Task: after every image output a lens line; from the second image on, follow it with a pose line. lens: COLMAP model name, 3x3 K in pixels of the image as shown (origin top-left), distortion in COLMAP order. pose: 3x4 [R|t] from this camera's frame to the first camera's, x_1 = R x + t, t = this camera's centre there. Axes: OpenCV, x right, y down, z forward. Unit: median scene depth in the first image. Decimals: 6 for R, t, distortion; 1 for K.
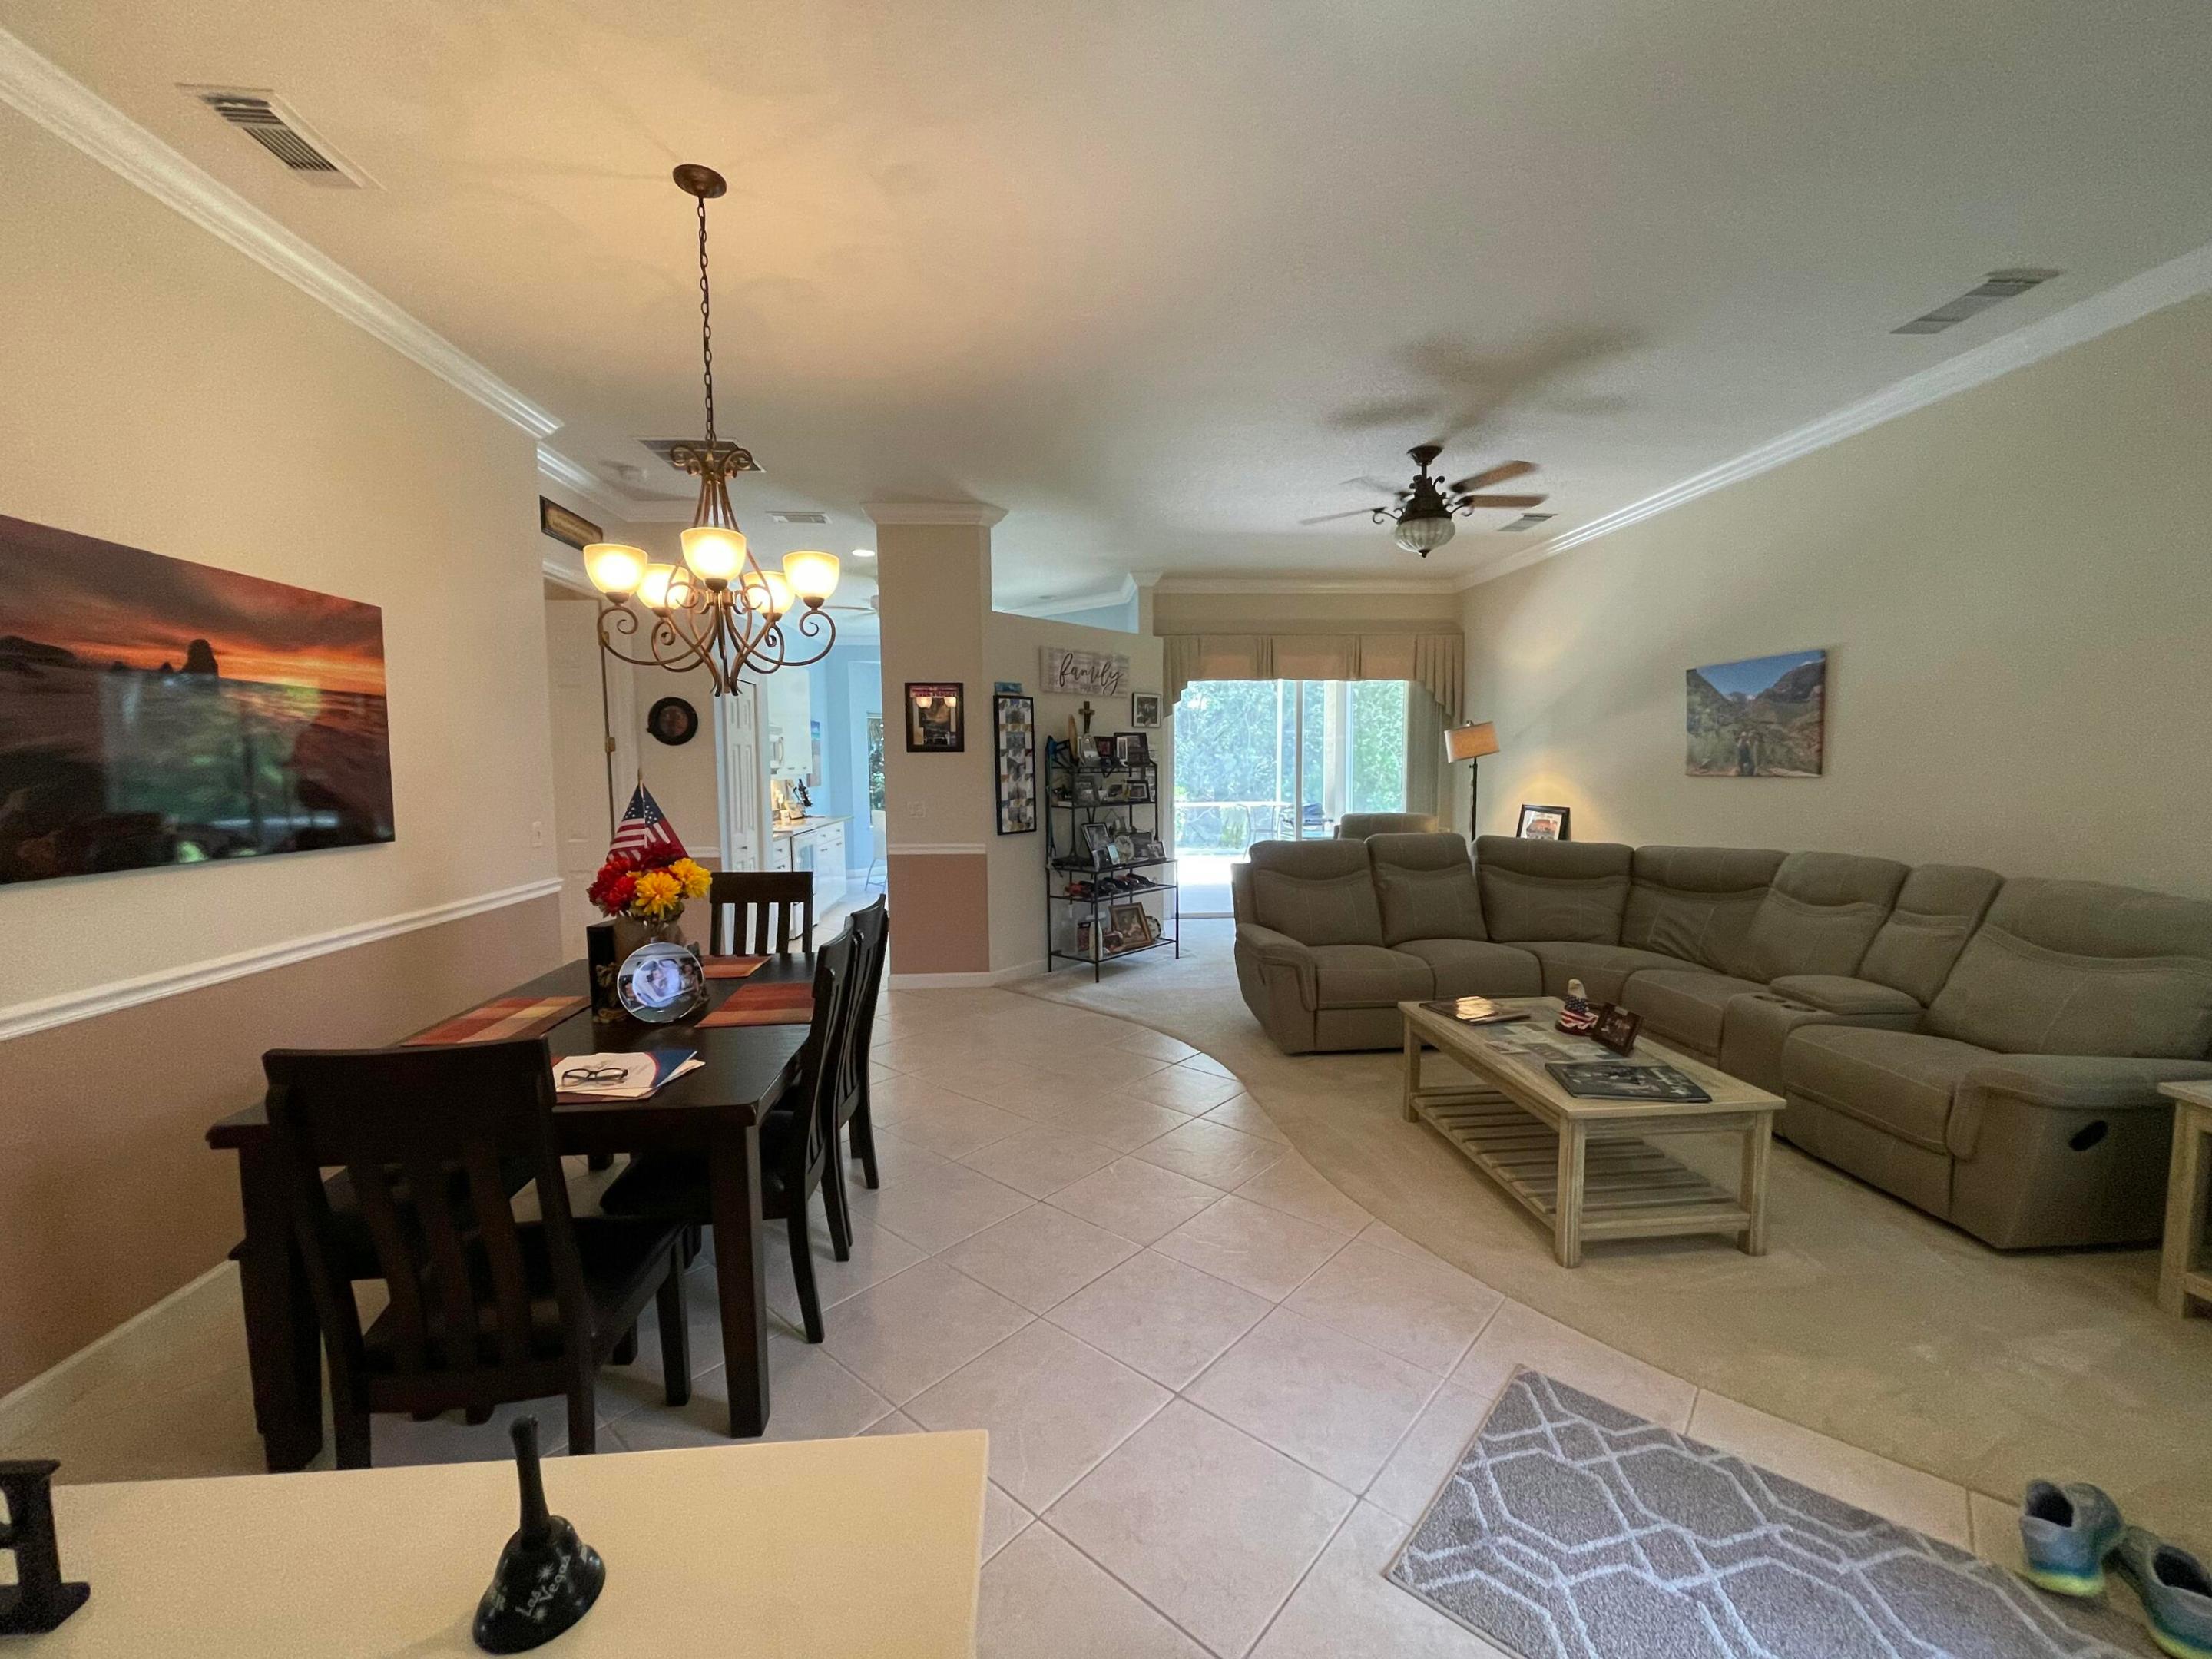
lens RADIAL K [[899.9, 0, 1108.3], [0, 899.9, 833.7], [0, 0, 1]] dist [0.000182, 0.000003]
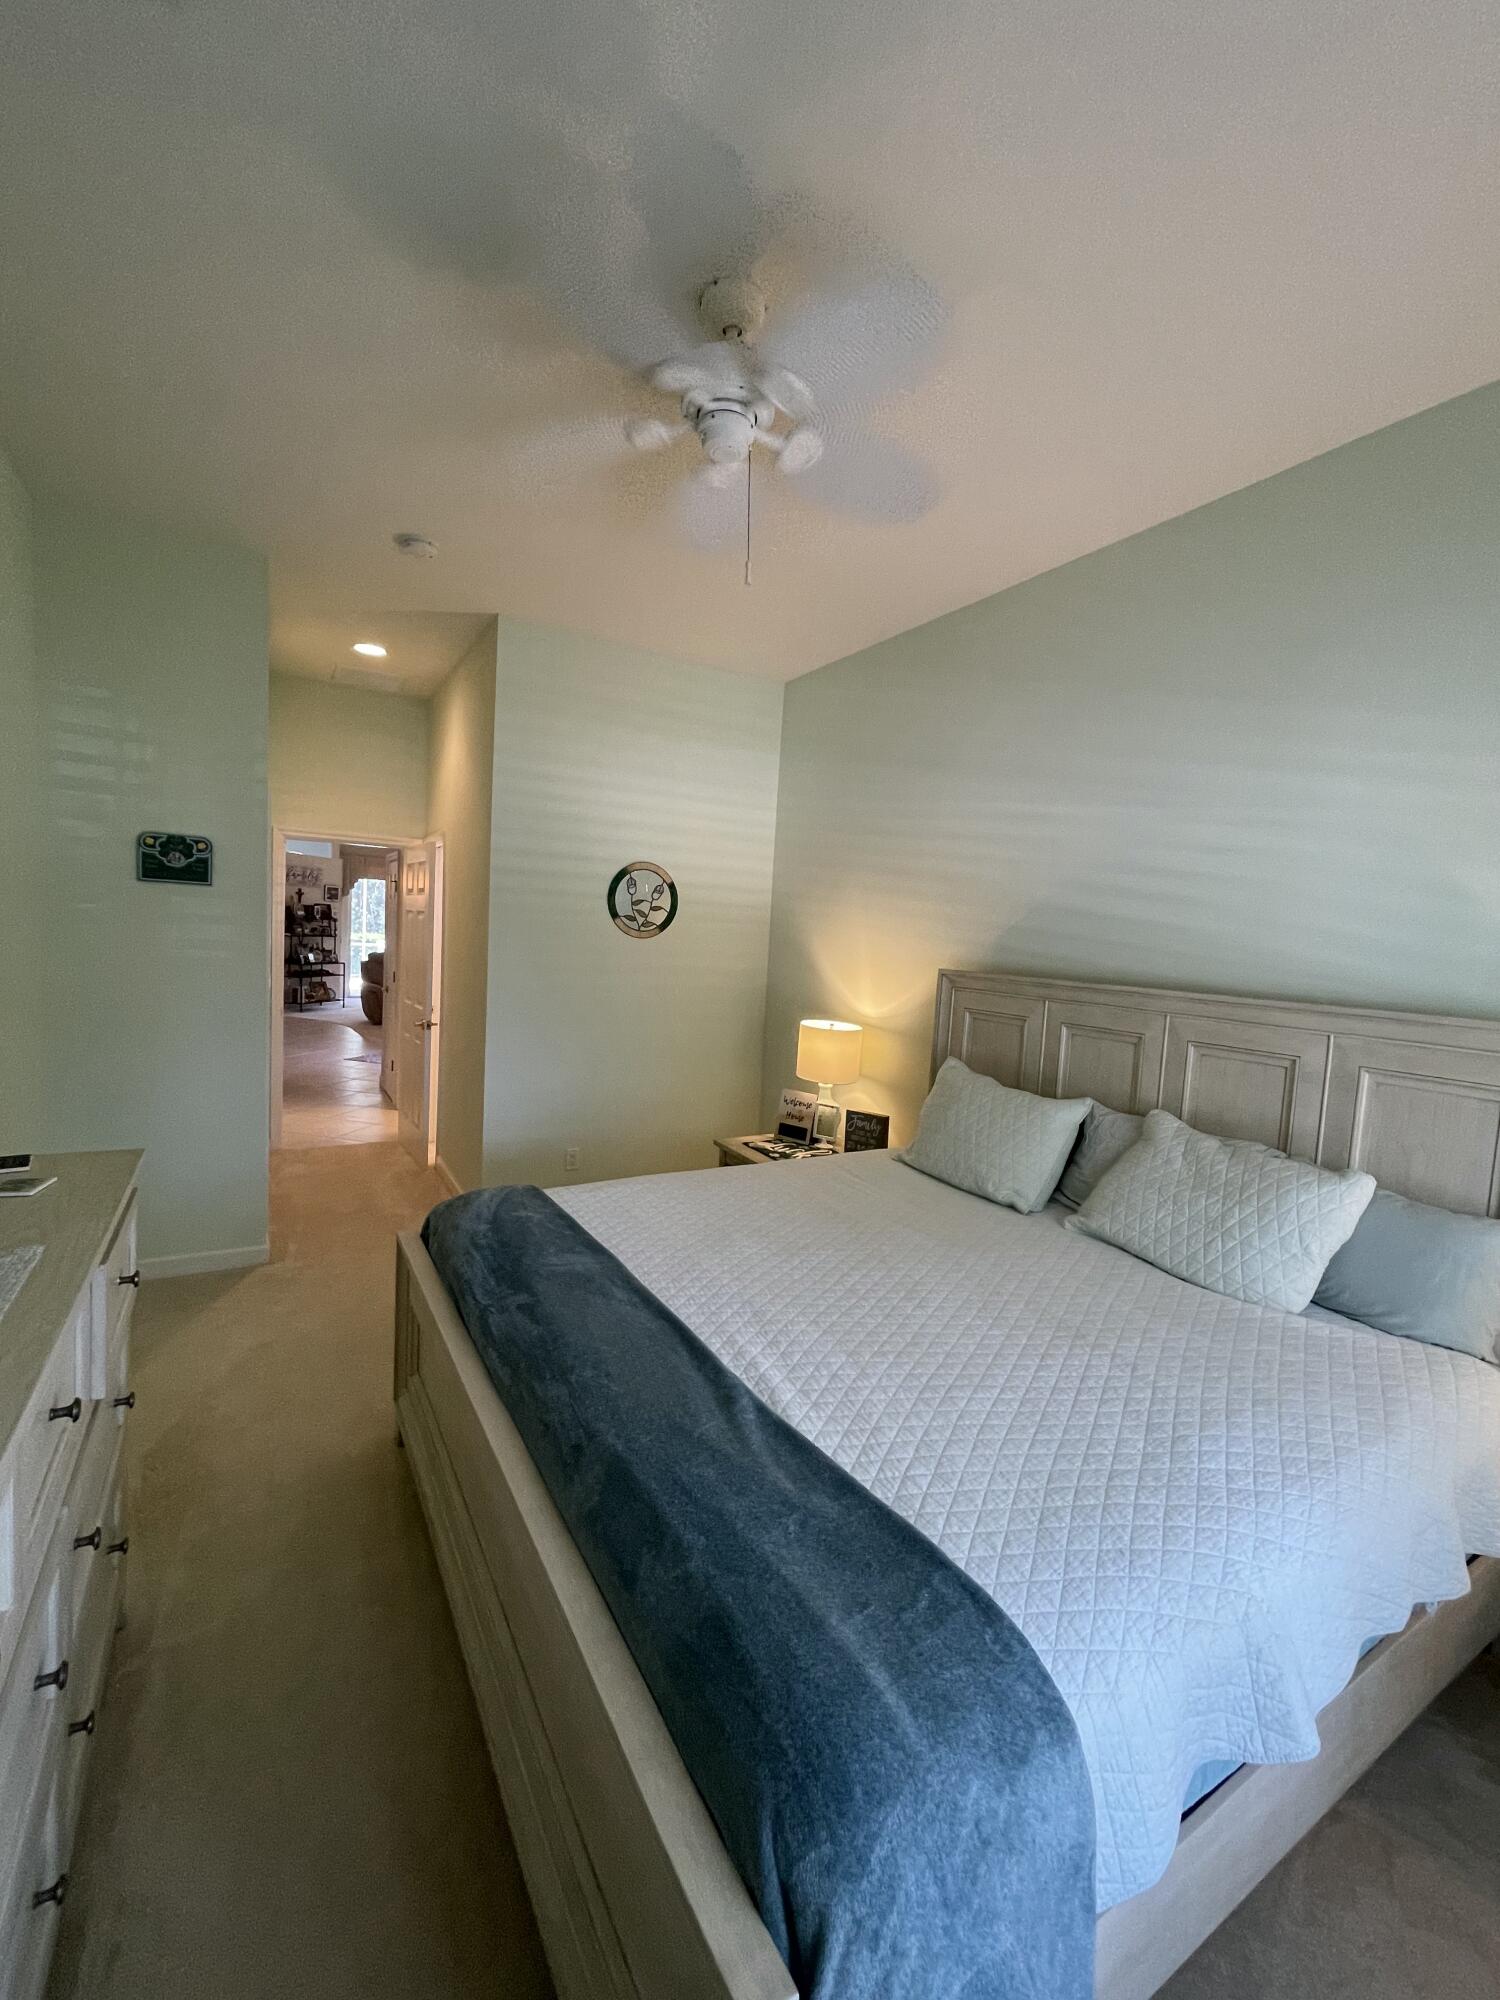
lens RADIAL K [[813.7, 0, 754.0], [0, 813.7, 996.1], [0, 0, 1]] dist [0.000182, 0.000003]
pose [[0.891450, 0.024711, 0.452445, 0.071199], [-0.031398, 0.999480, 0.007276, 0.065293], [-0.452030, -0.020693, 0.891763, -1.257516]]
